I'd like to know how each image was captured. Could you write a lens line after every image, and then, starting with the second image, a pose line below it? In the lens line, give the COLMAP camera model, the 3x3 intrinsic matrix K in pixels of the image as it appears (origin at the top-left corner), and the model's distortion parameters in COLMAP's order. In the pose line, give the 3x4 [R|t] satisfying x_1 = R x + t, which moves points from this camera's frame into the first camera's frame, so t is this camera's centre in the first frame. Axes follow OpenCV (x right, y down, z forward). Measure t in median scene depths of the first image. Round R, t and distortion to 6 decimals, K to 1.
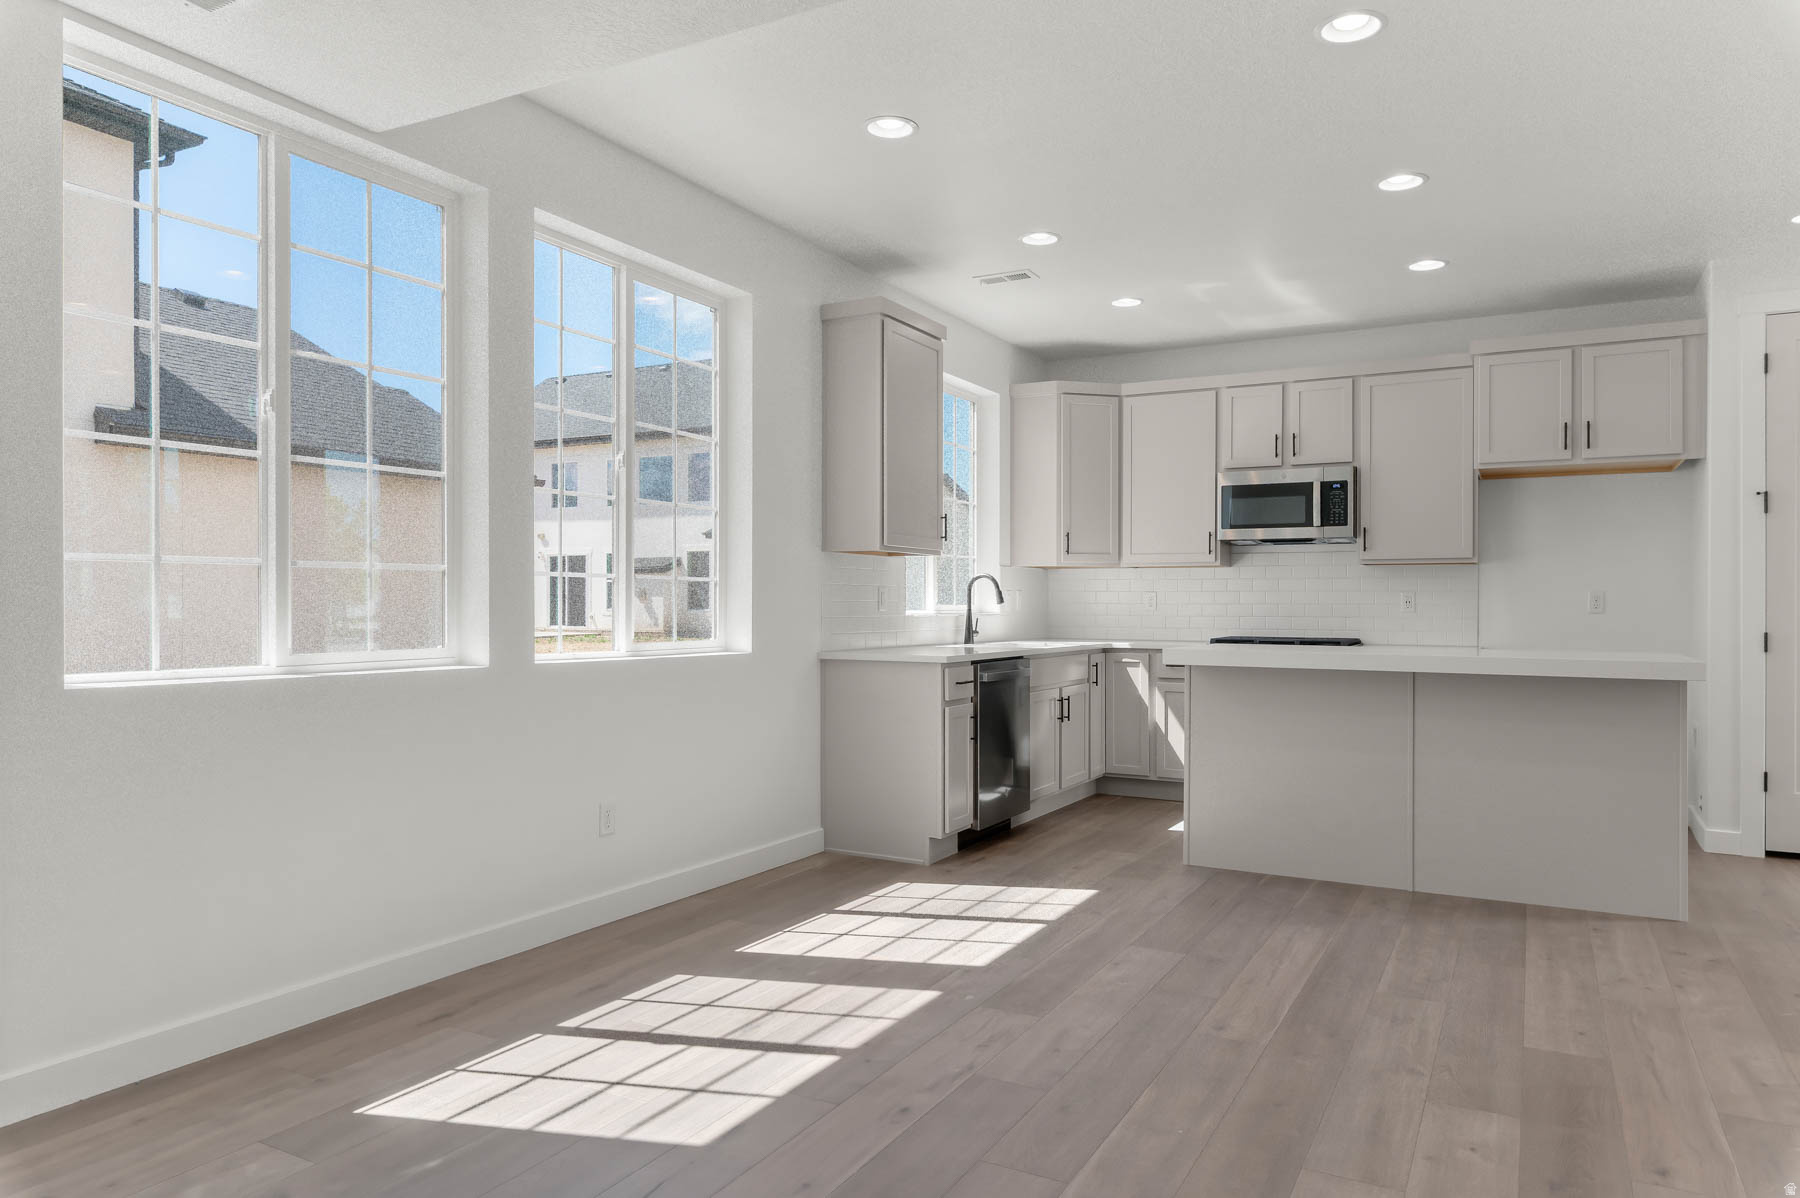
lens RADIAL K [[1162.6, 0, 888.7], [0, 1162.6, 598.8], [0, 0, 1]] dist [-0.016908, -0.000061]
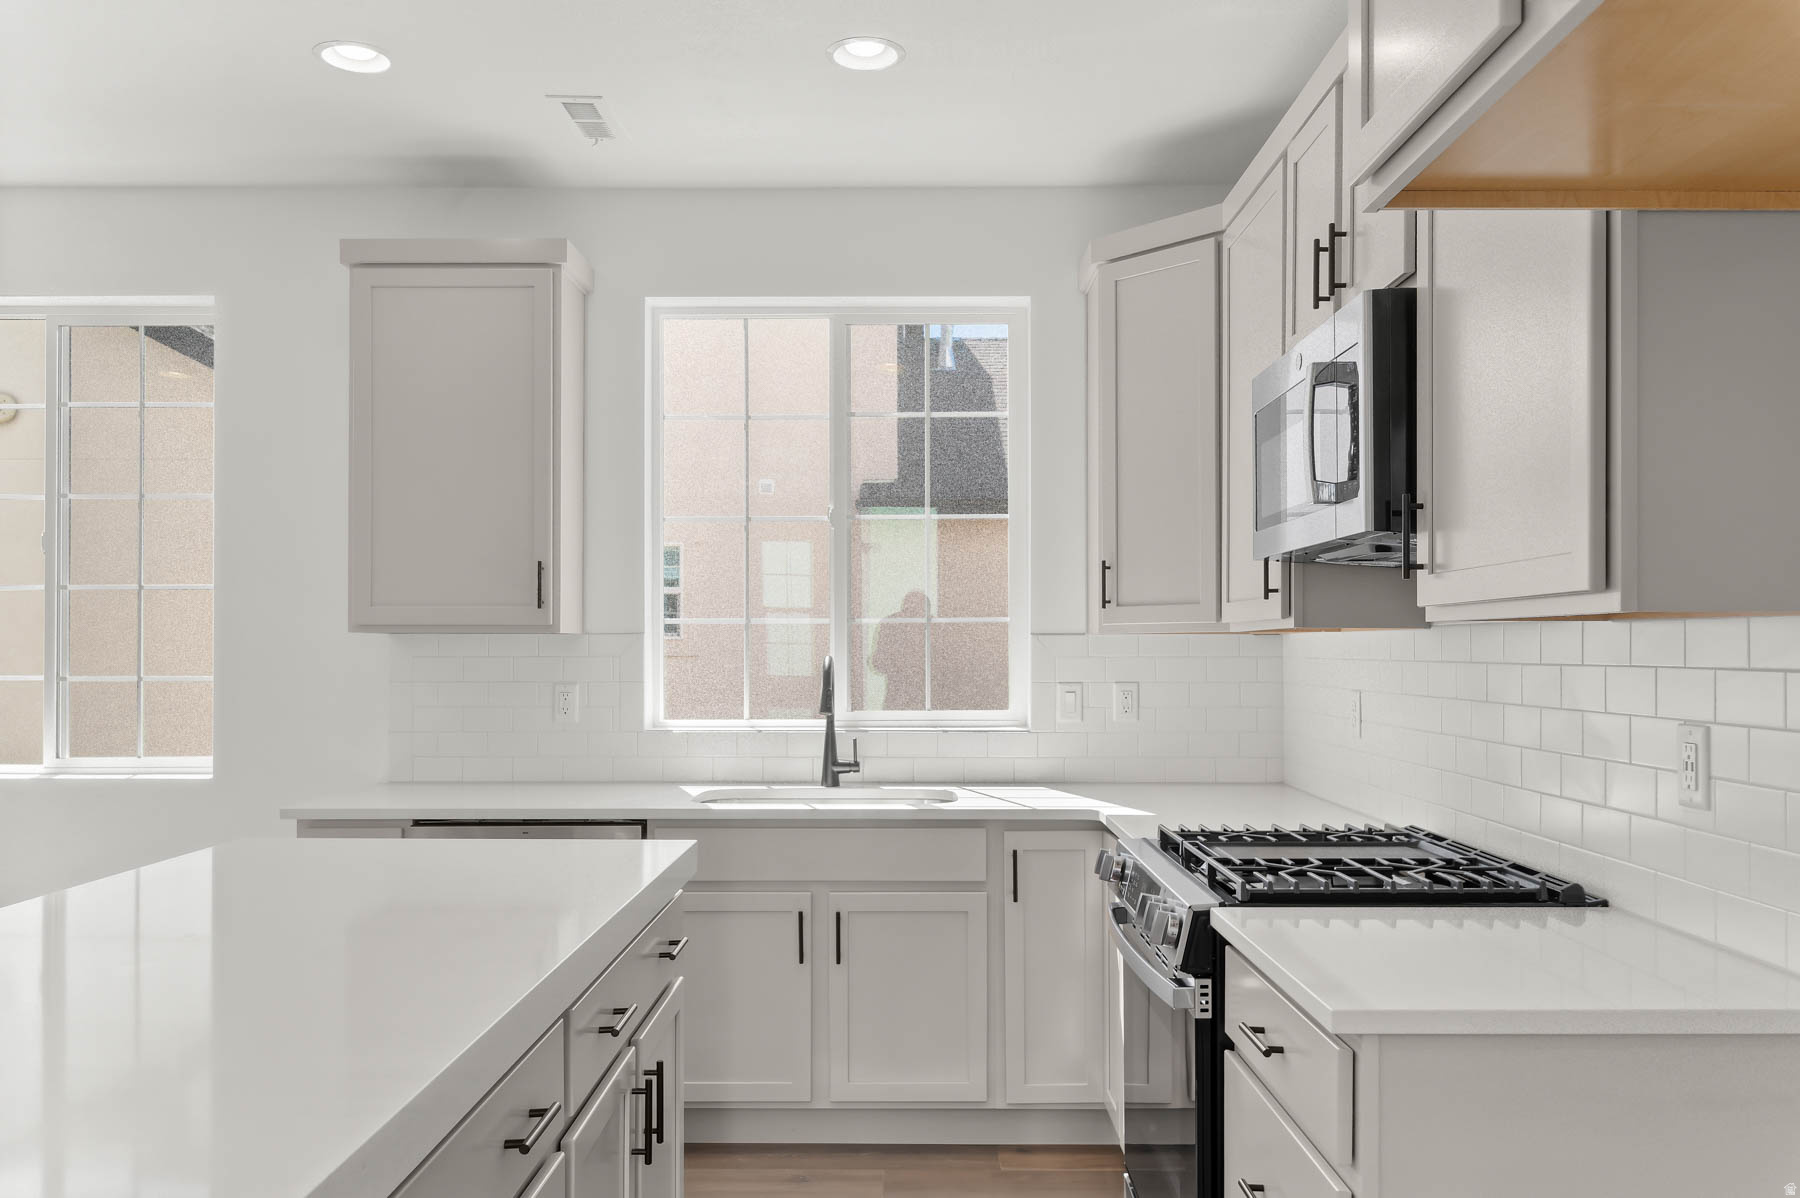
lens RADIAL K [[1385.0, 0, 893.5], [0, 1385.0, 633.3], [0, 0, 1]] dist [-0.001442, -0.003571]
pose [[0.480073, -0.012828, -0.877135, 0.711073], [0.006680, 0.999918, -0.010968, -0.027253], [0.877203, -0.000594, 0.480119, 0.789170]]
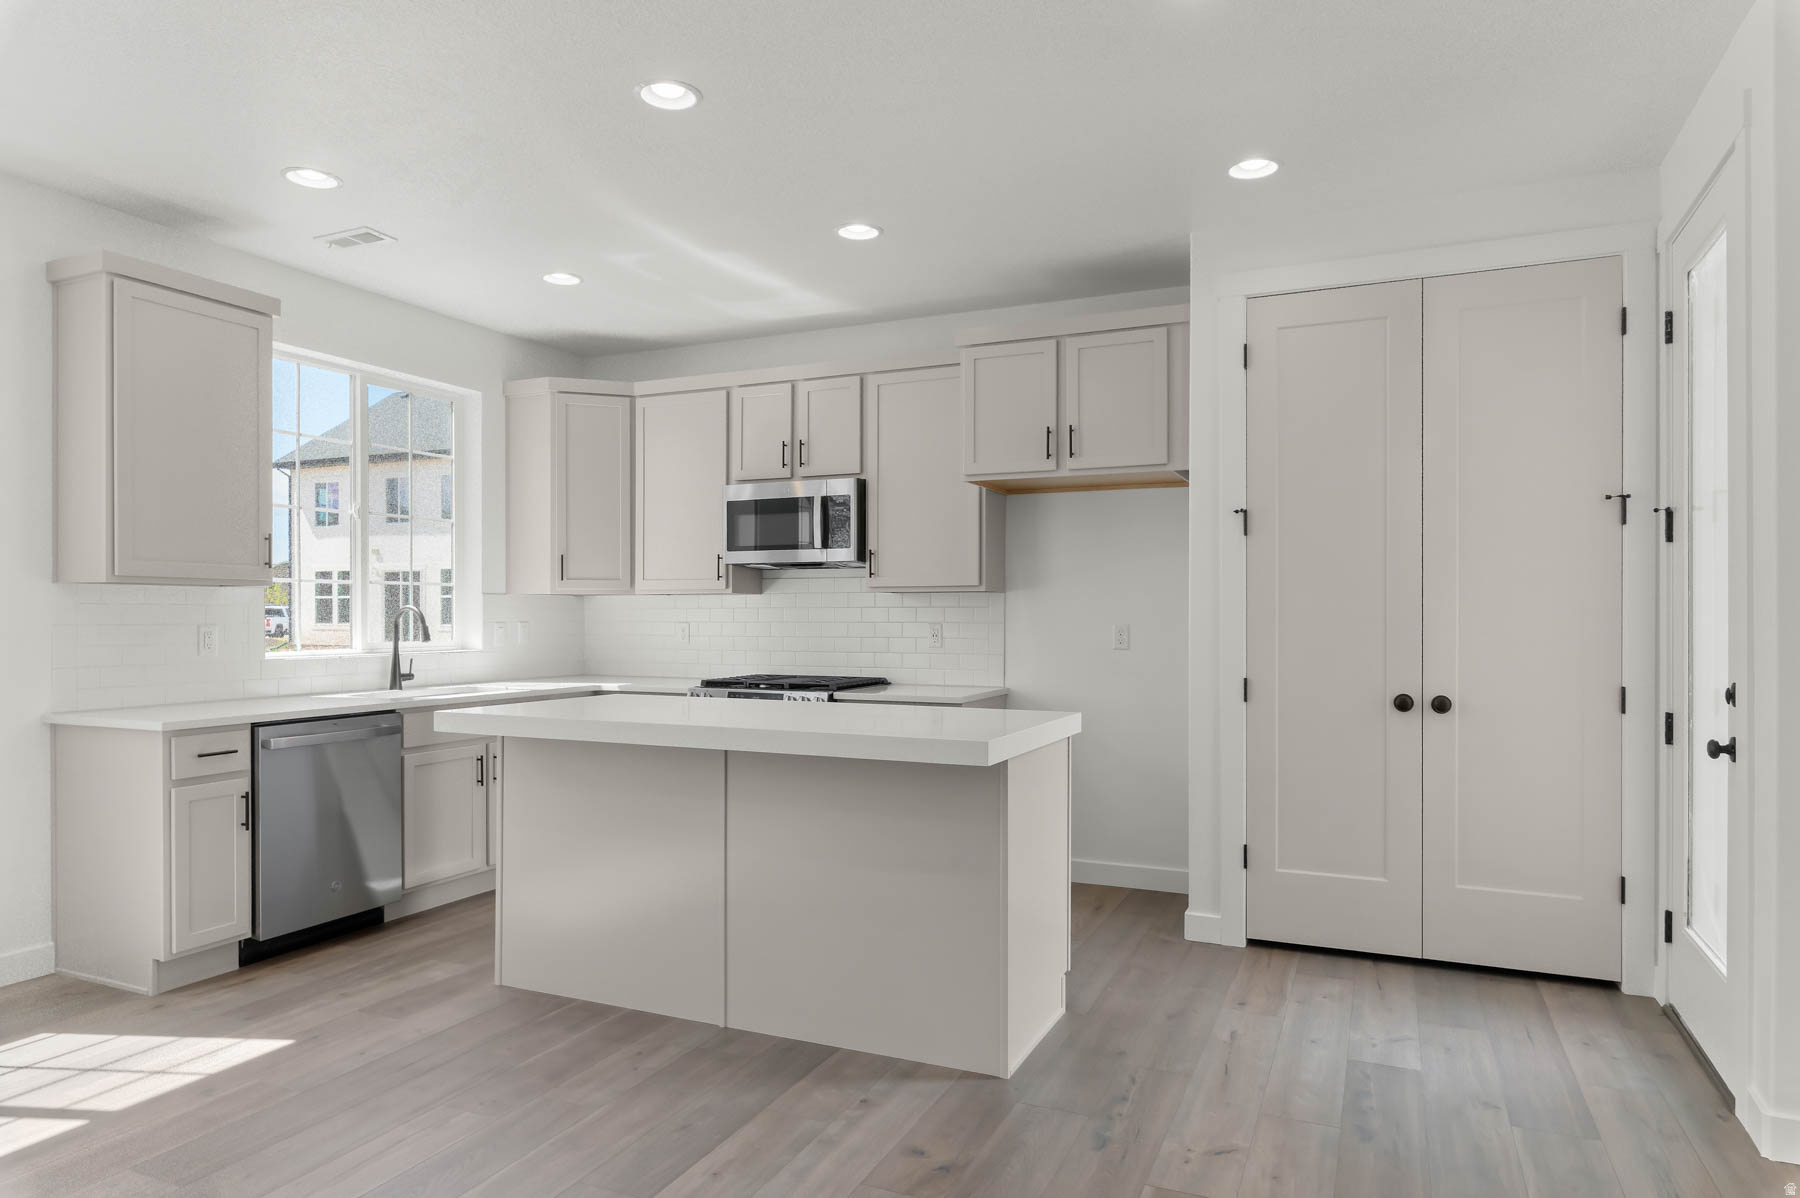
lens RADIAL K [[1103.2, 0, 906.8], [0, 1103.2, 609.0], [0, 0, 1]] dist [-0.009510, -0.003130]
pose [[0.995247, -0.003428, 0.097318, 0.390508], [0.003525, 0.999993, -0.000829, -0.018572], [-0.097314, 0.001168, 0.995253, 0.202458]]
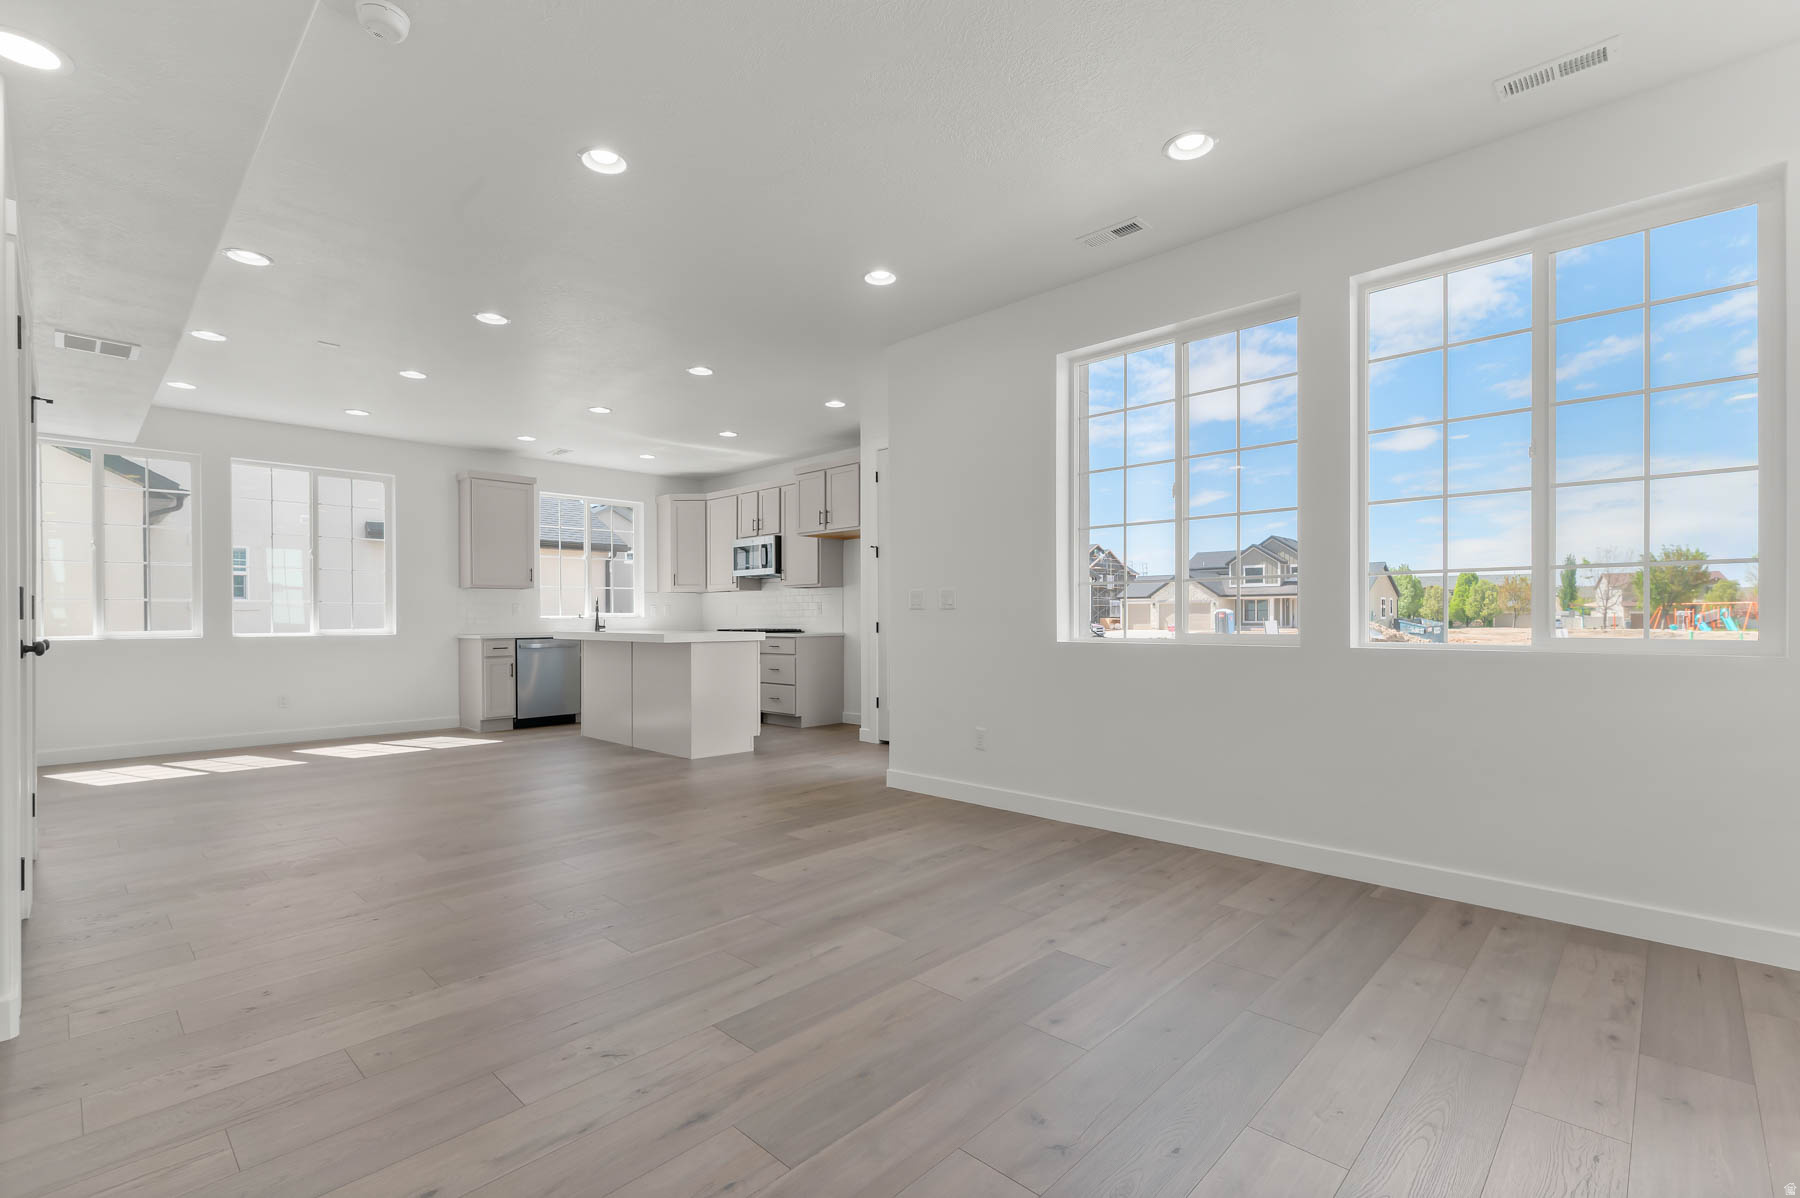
lens RADIAL K [[814.4, 0, 888.0], [0, 814.4, 612.1], [0, 0, 1]] dist [0.002237, 0.000496]
pose [[0.966849, -0.010618, -0.255130, 0.987986], [0.010330, 0.999944, -0.002469, 0.014169], [0.255142, -0.000248, 0.966904, -0.232752]]
